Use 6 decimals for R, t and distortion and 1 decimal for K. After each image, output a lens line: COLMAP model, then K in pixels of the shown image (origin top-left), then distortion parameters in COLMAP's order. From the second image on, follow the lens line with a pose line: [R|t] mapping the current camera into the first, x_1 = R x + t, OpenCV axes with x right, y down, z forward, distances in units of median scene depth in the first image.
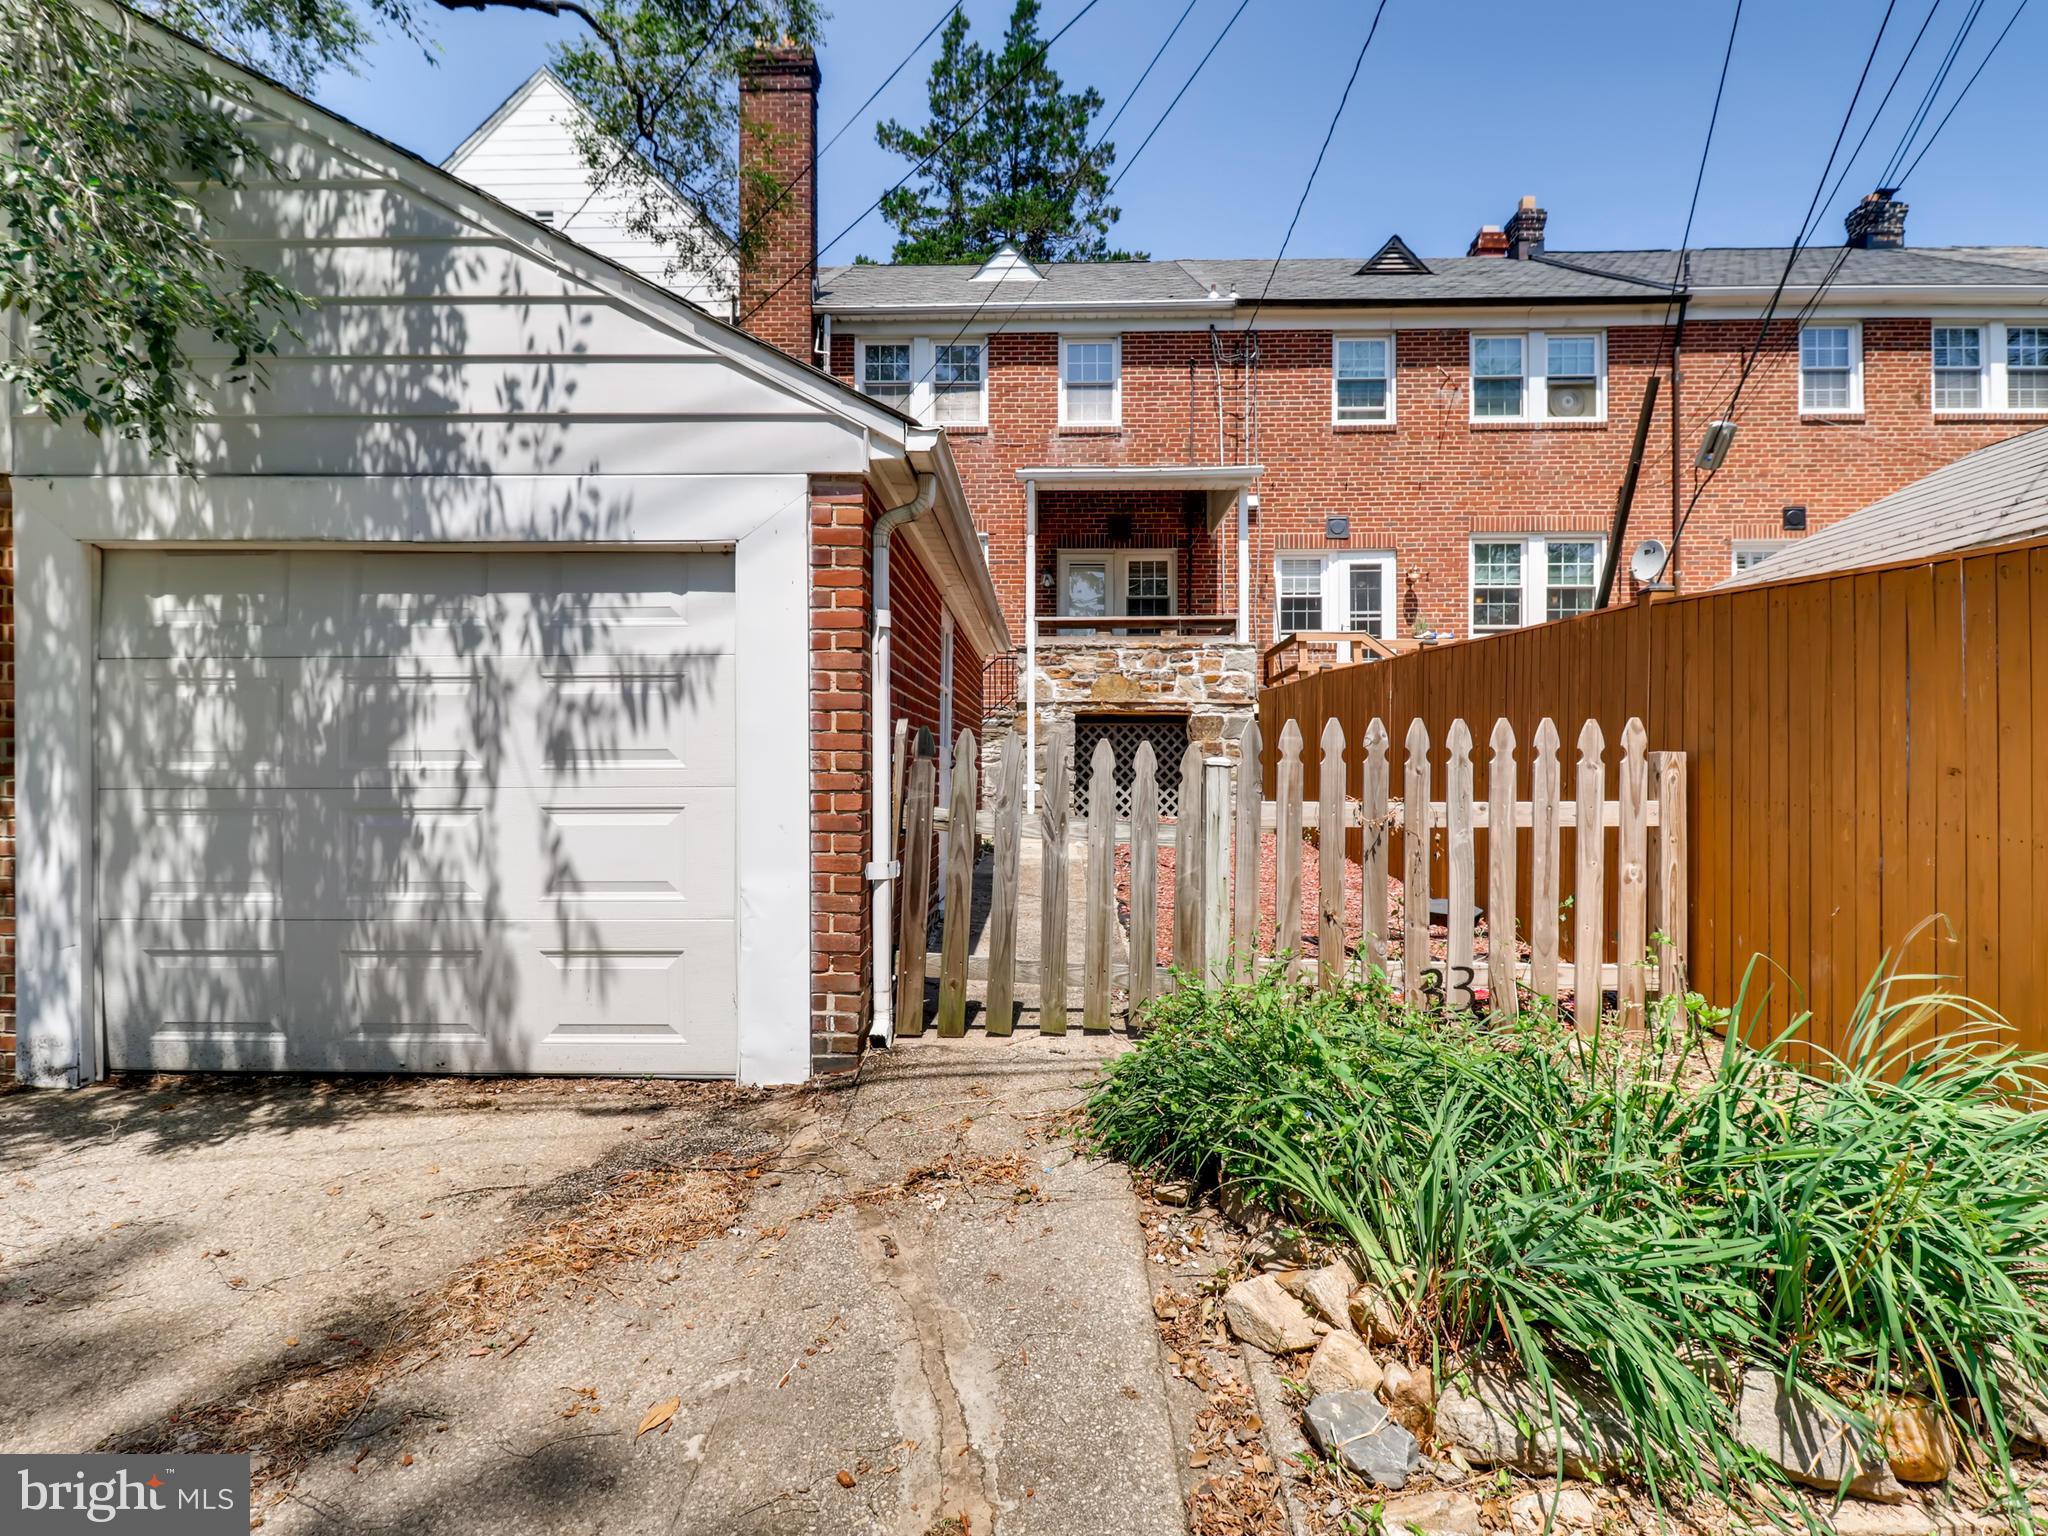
lens RADIAL K [[1035.2, 0, 1011.9], [0, 1035.2, 754.8], [0, 0, 1]] dist [0.000124, -0.008810]
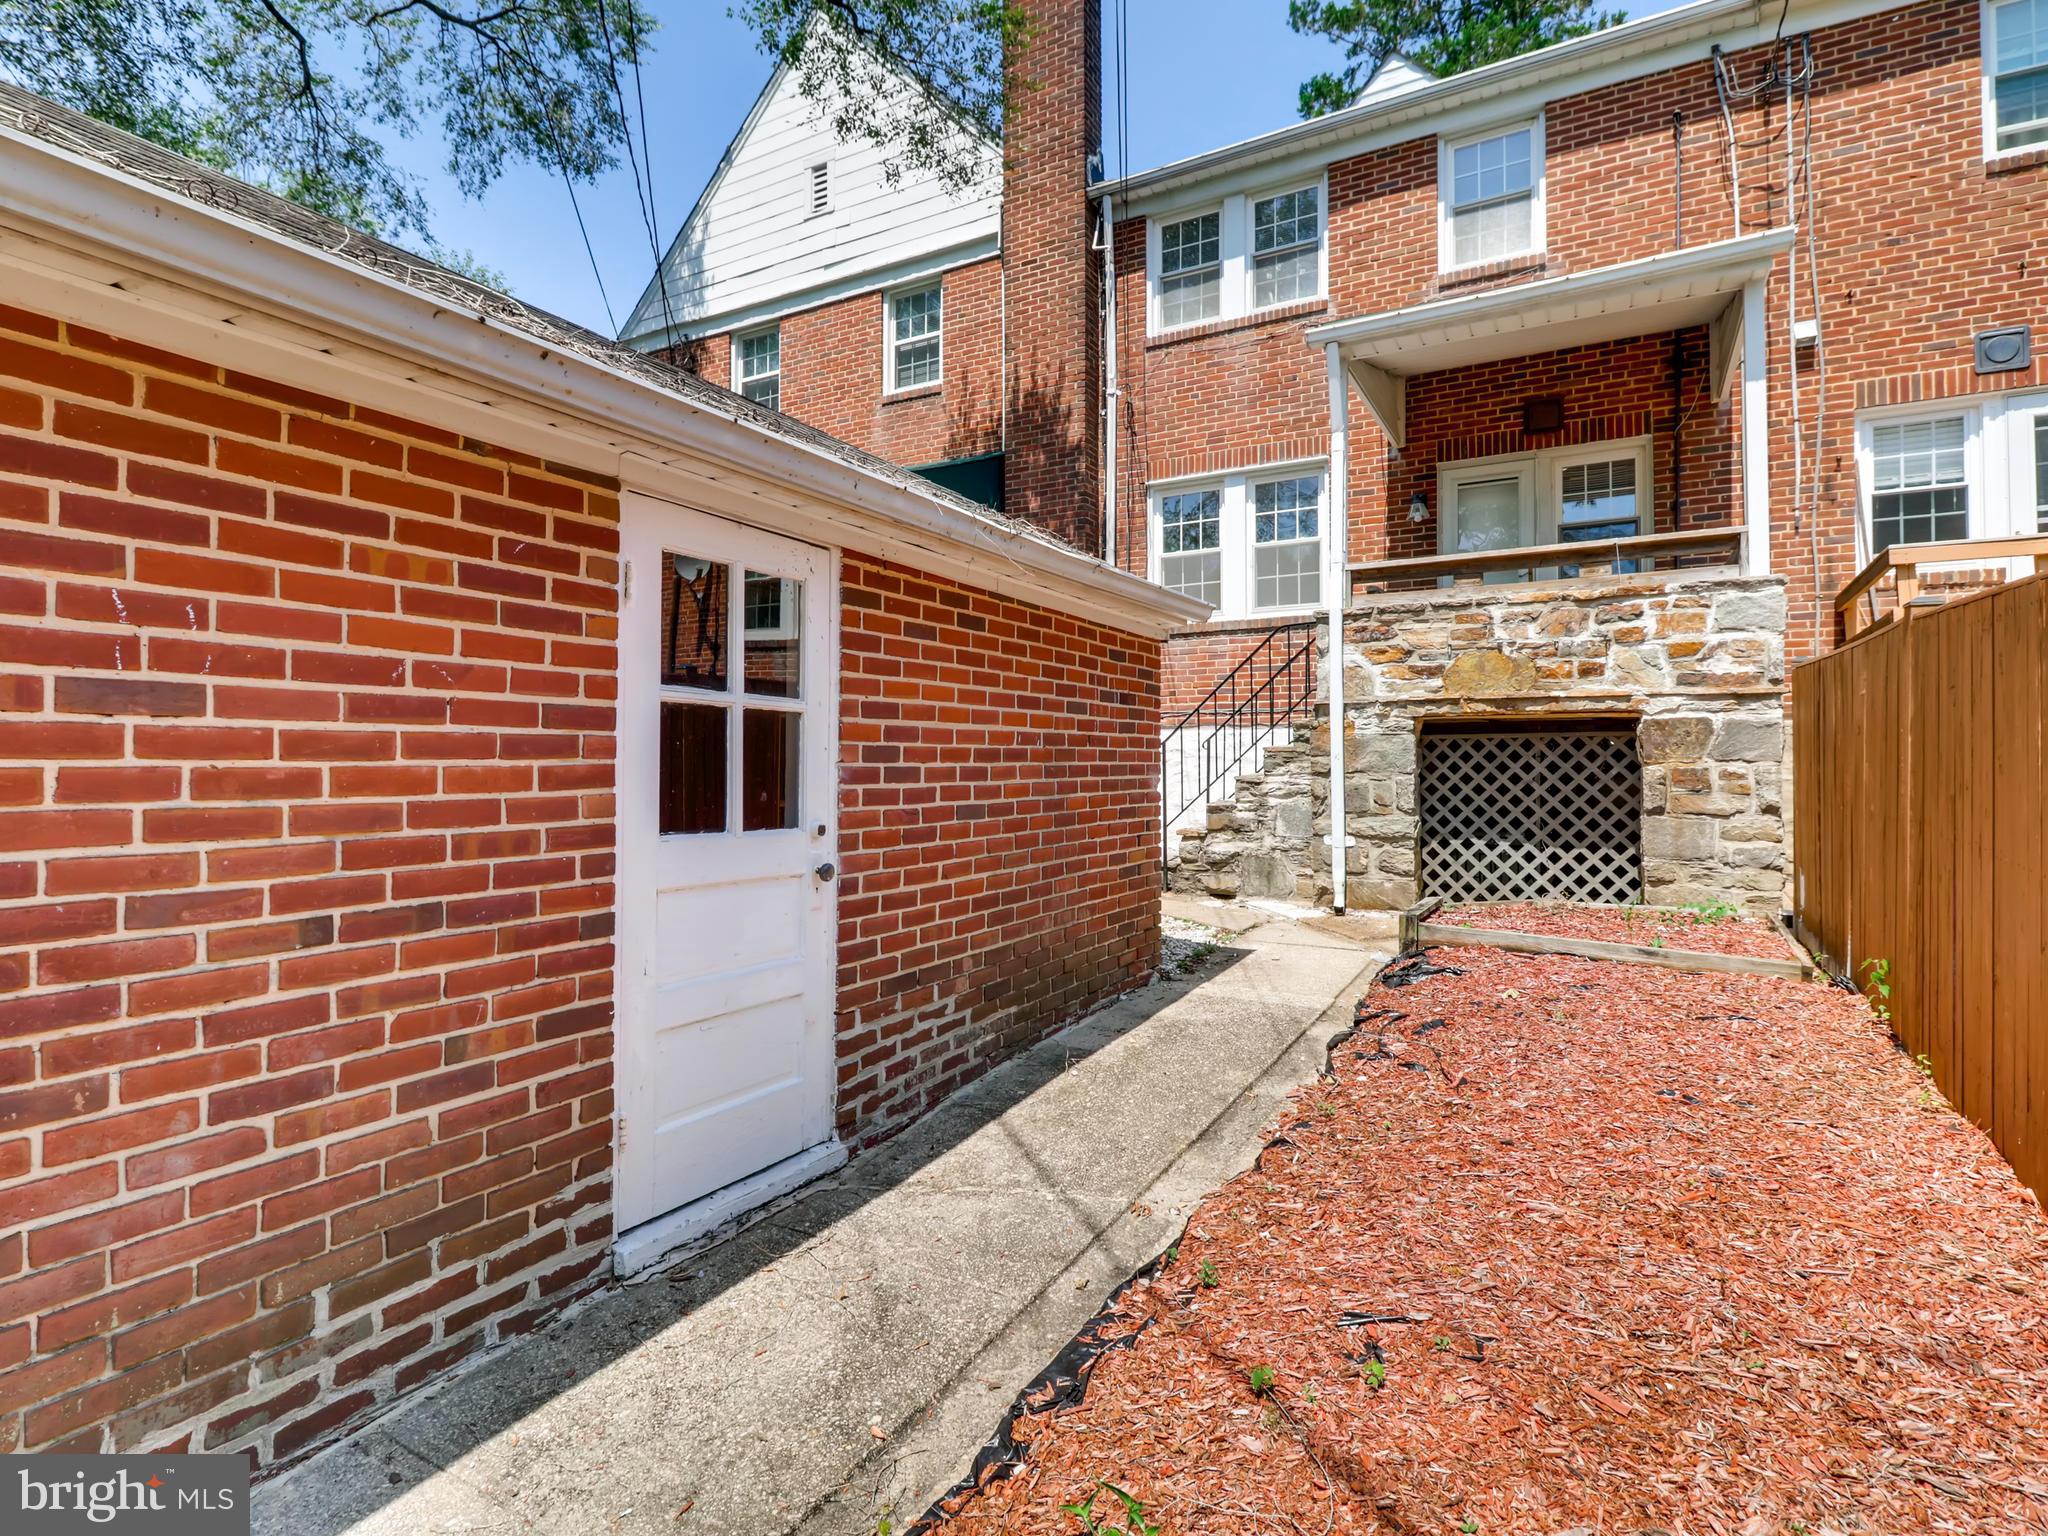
lens RADIAL K [[1035.2, 0, 1011.9], [0, 1035.2, 754.8], [0, 0, 1]] dist [0.000124, -0.008810]
pose [[0.882678, -0.008875, -0.469895, 0.130496], [0.009870, 0.999951, -0.000345, -0.020840], [0.469875, -0.004333, 0.882722, 0.348606]]
